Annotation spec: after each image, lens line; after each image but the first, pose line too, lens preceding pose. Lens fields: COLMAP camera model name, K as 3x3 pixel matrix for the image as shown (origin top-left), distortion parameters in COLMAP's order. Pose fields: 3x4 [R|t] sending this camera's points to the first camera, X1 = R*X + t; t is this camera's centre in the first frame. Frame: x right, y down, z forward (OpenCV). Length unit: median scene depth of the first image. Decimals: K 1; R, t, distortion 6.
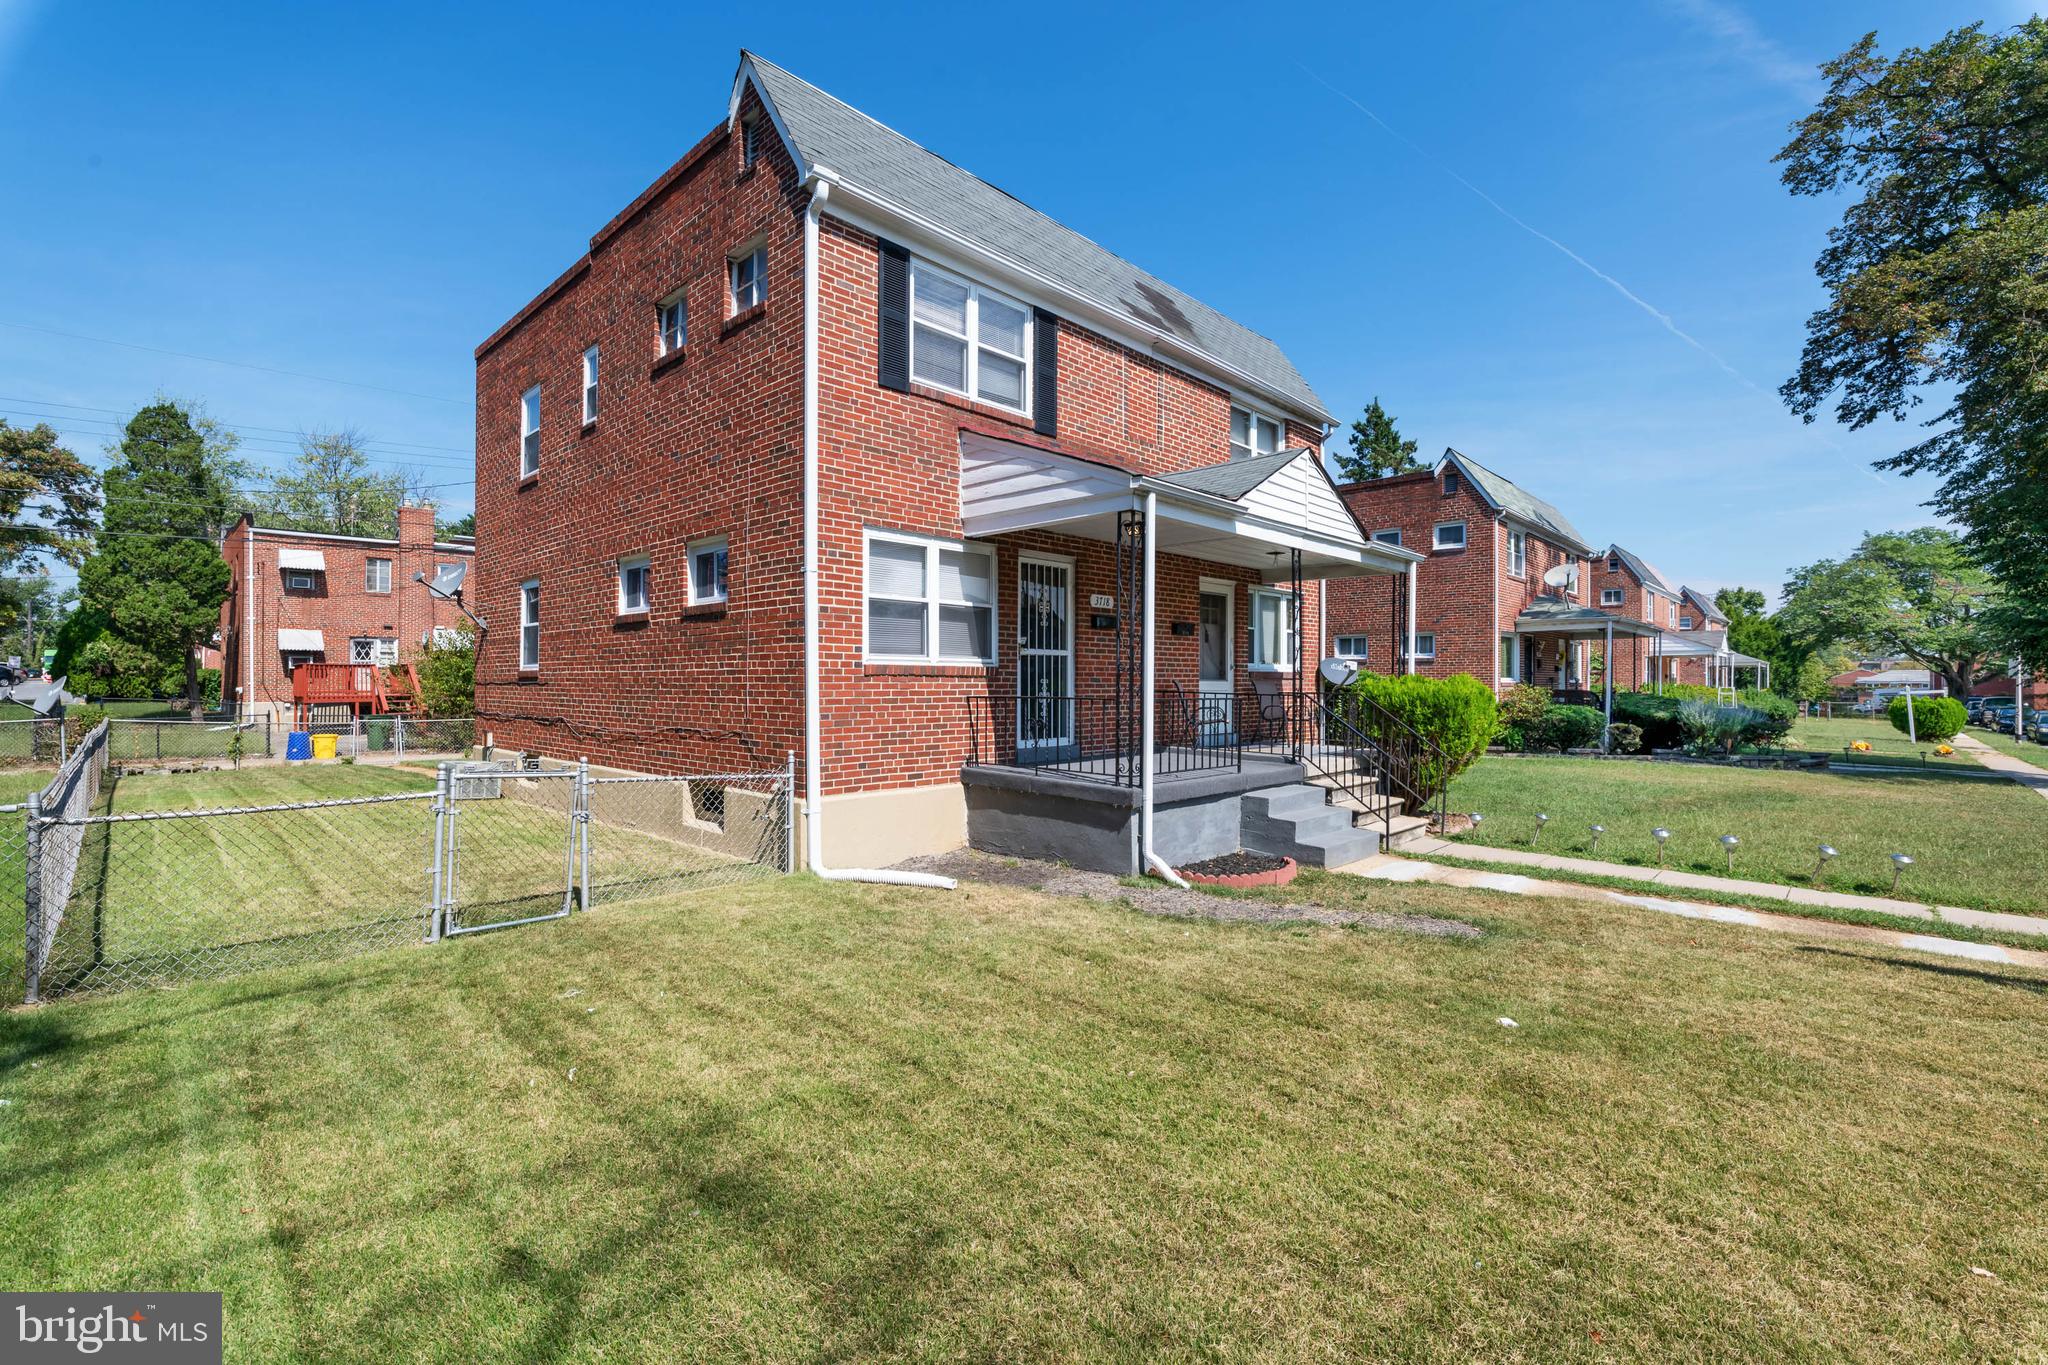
lens RADIAL K [[901.1, 0, 1020.0], [0, 901.1, 682.6], [0, 0, 1]] dist [-0.016121, -0.007908]
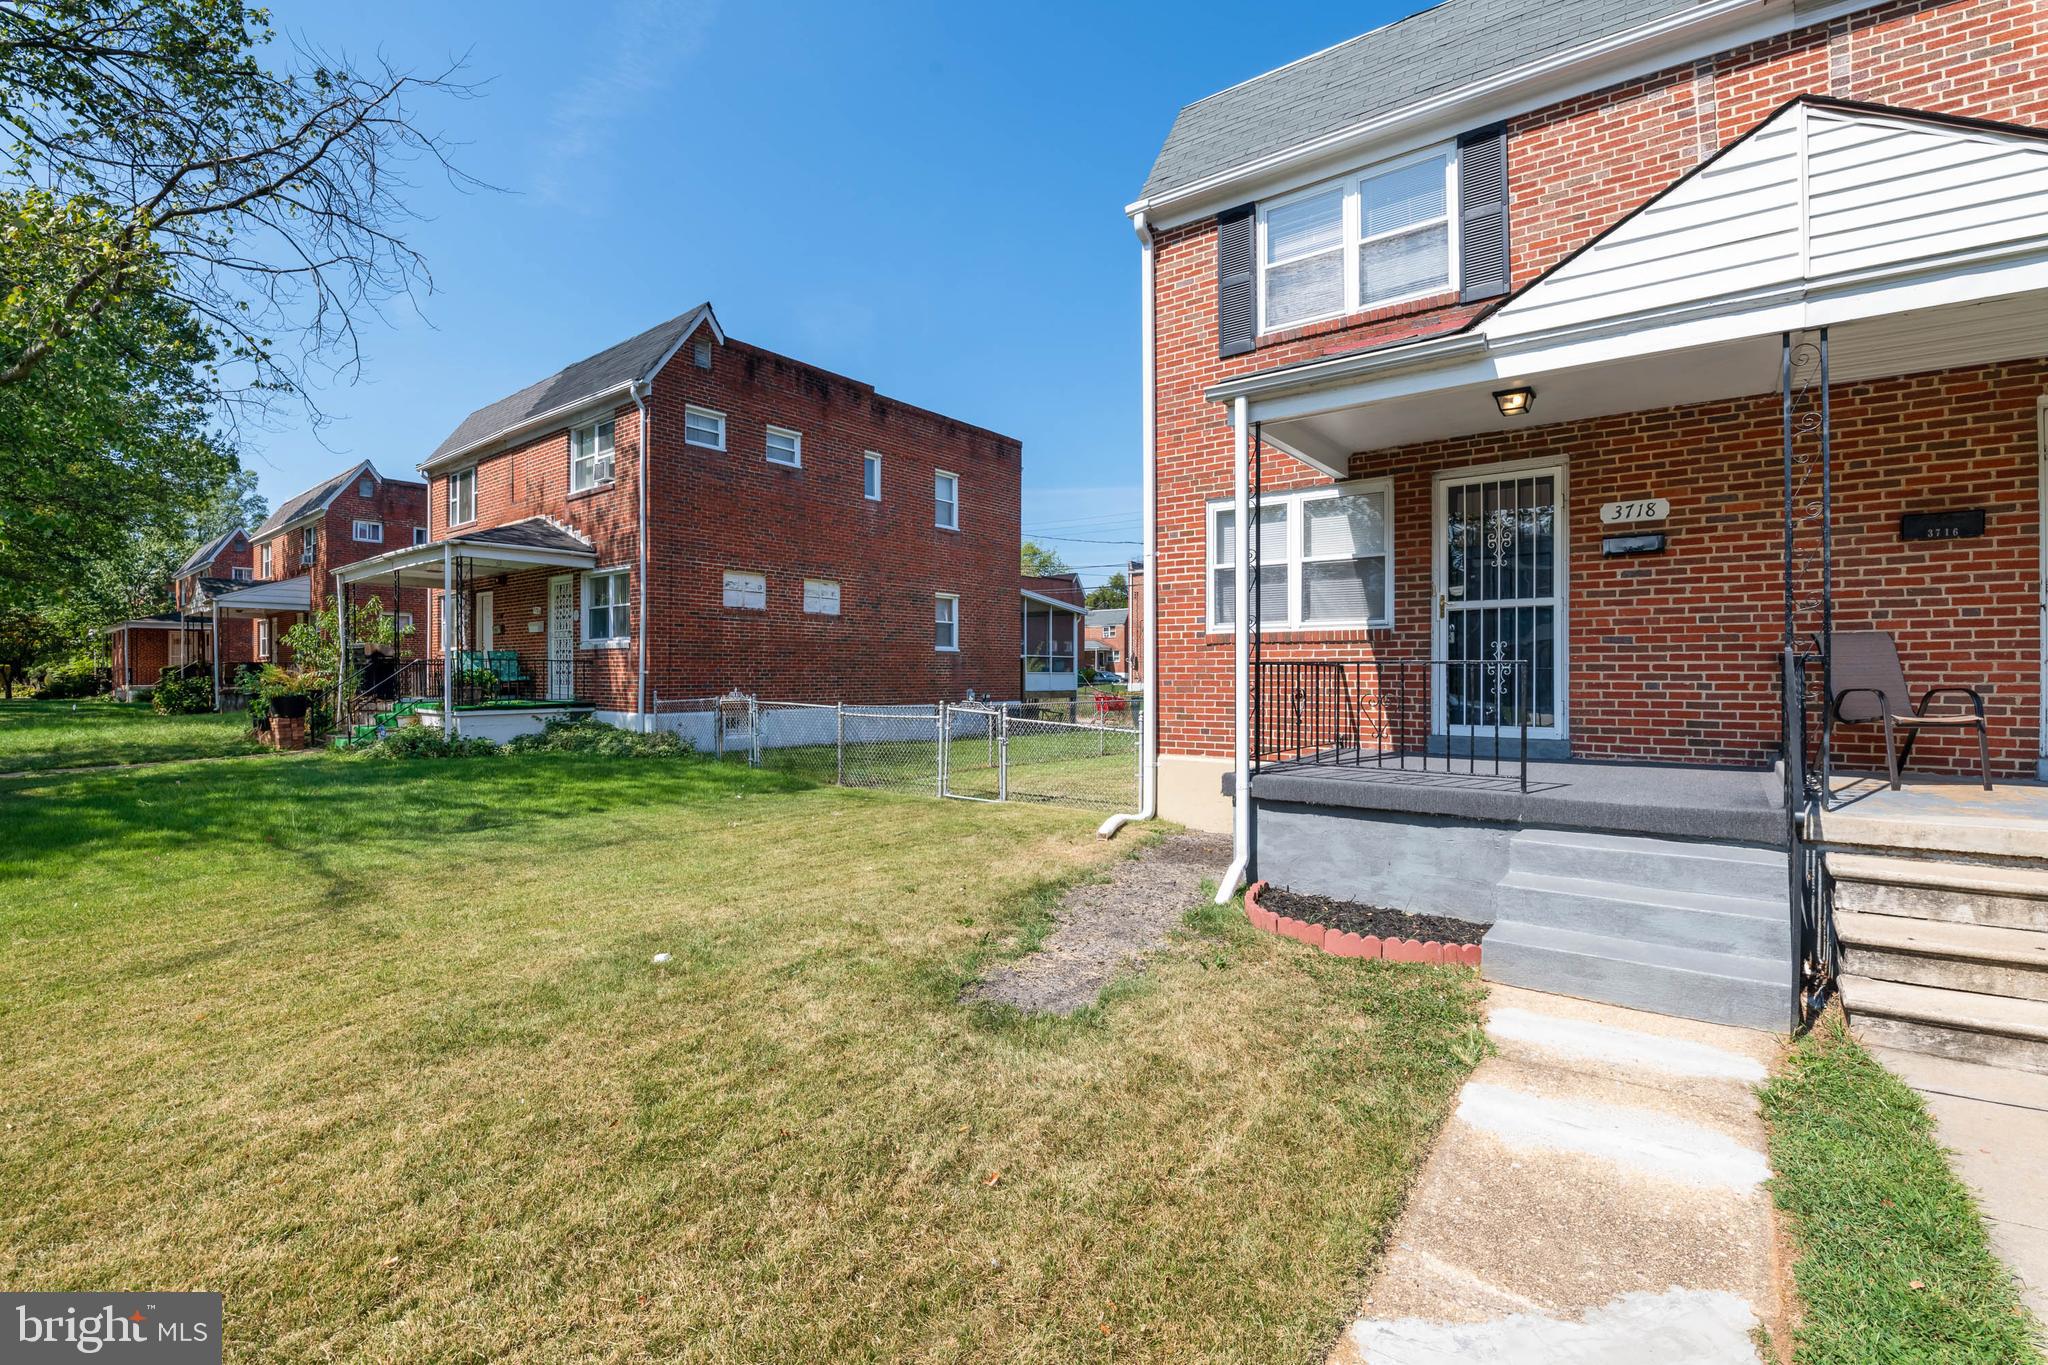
lens RADIAL K [[901.1, 0, 1020.0], [0, 901.1, 682.6], [0, 0, 1]] dist [-0.016121, -0.007908]
pose [[0.108718, 0.005449, -0.994058, 0.758338], [0.000230, 0.999985, 0.005507, 0.027062], [0.994073, -0.000827, 0.108715, 0.607060]]
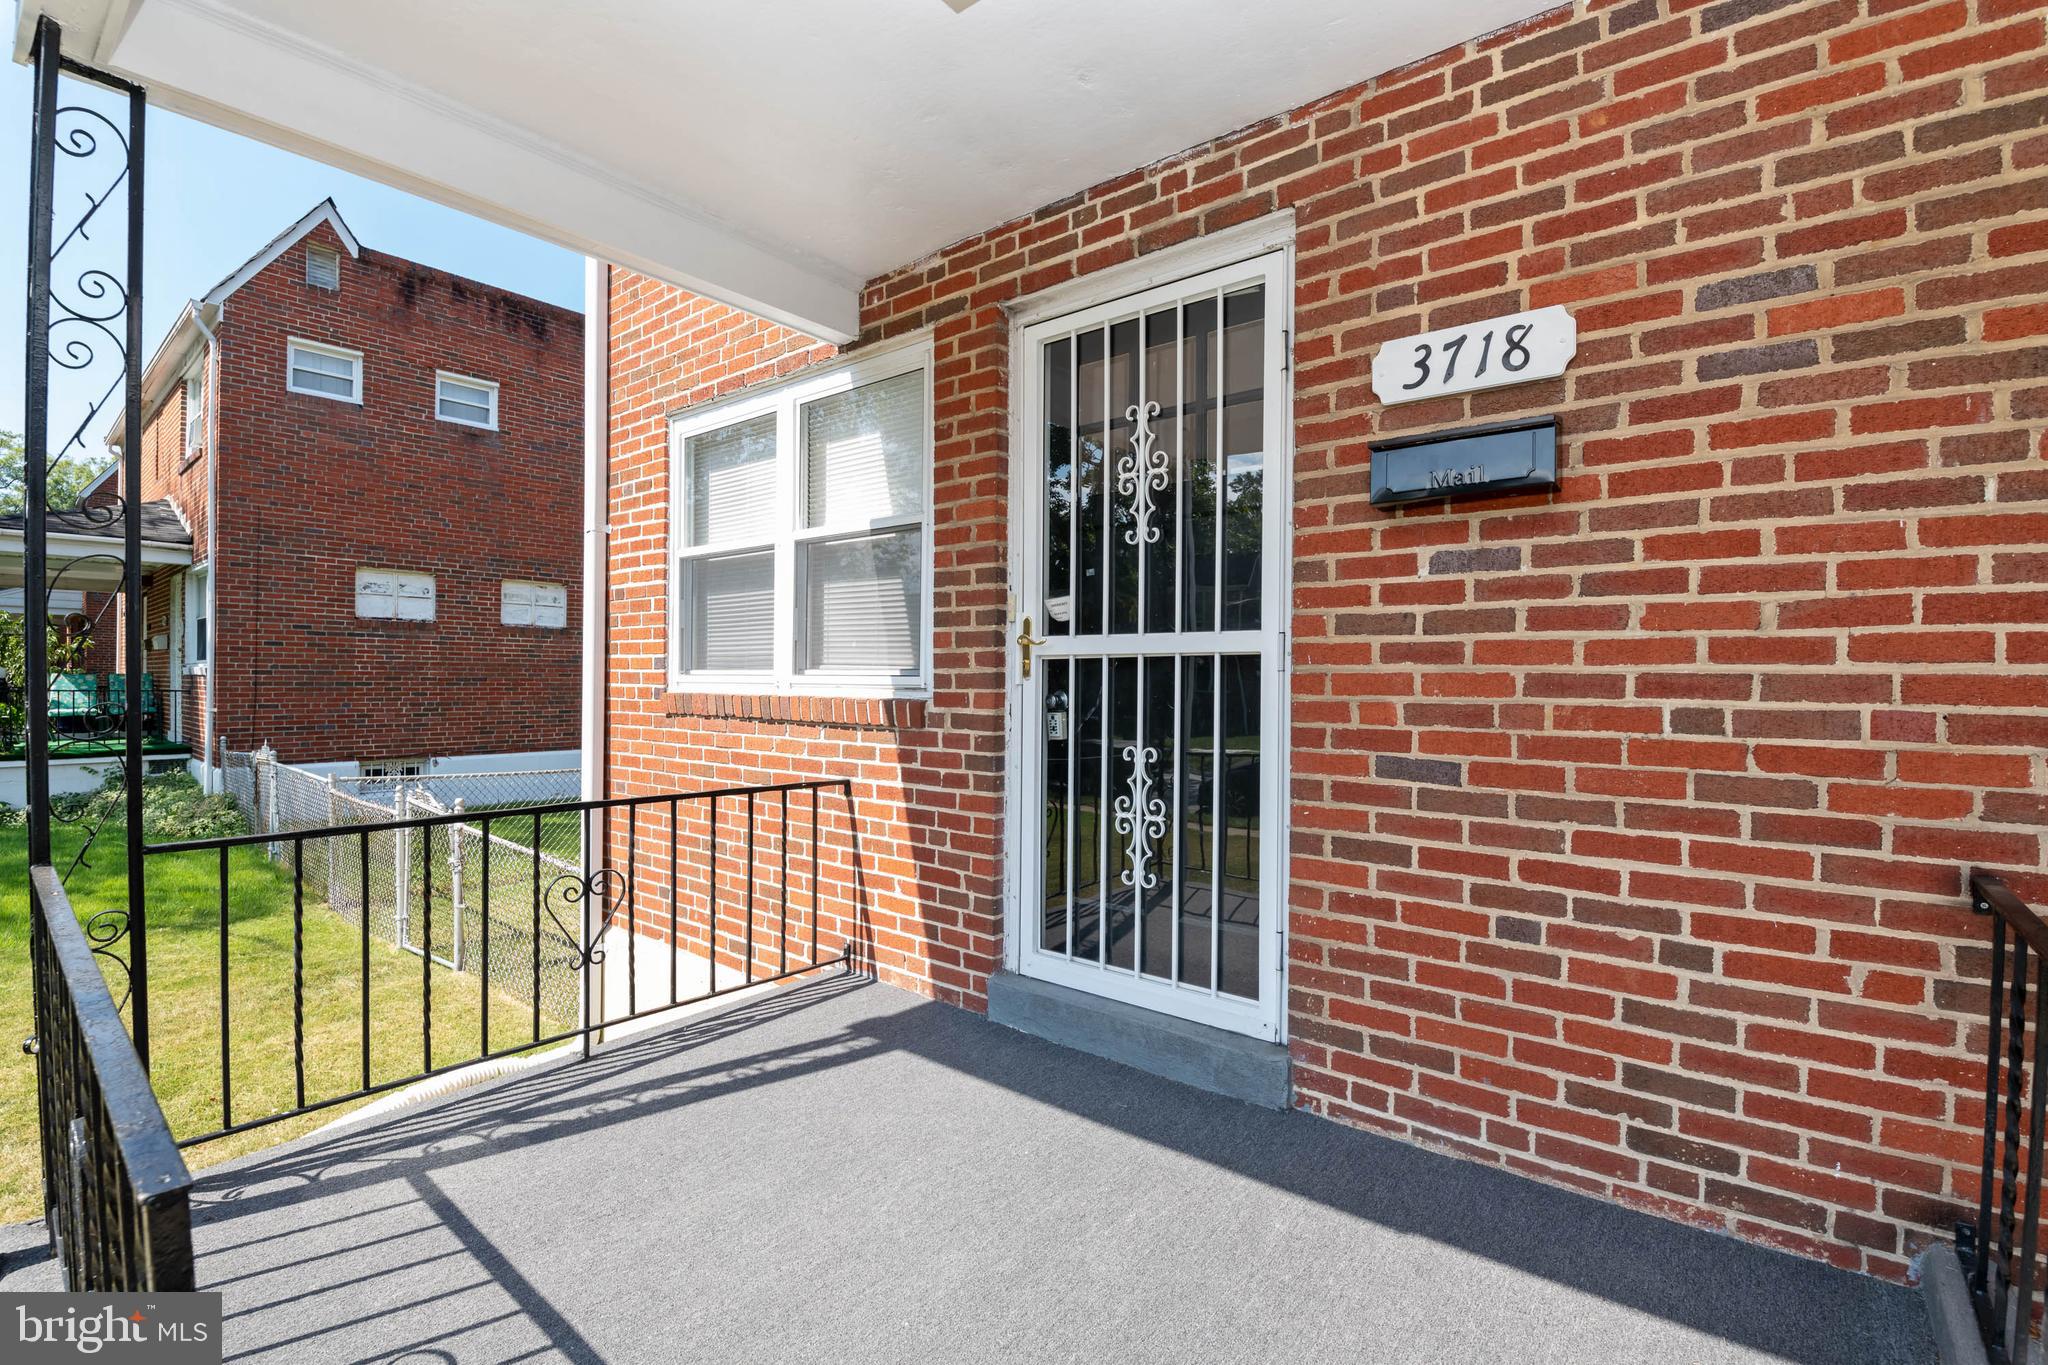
lens RADIAL K [[913.0, 0, 1022.2], [0, 913.0, 691.0], [0, 0, 1]] dist [-0.015829, -0.007696]
pose [[0.092037, 0.009746, -0.995708, 0.318962], [-0.006623, 0.999936, 0.009175, -0.024653], [0.995734, 0.005750, 0.092096, 1.040059]]
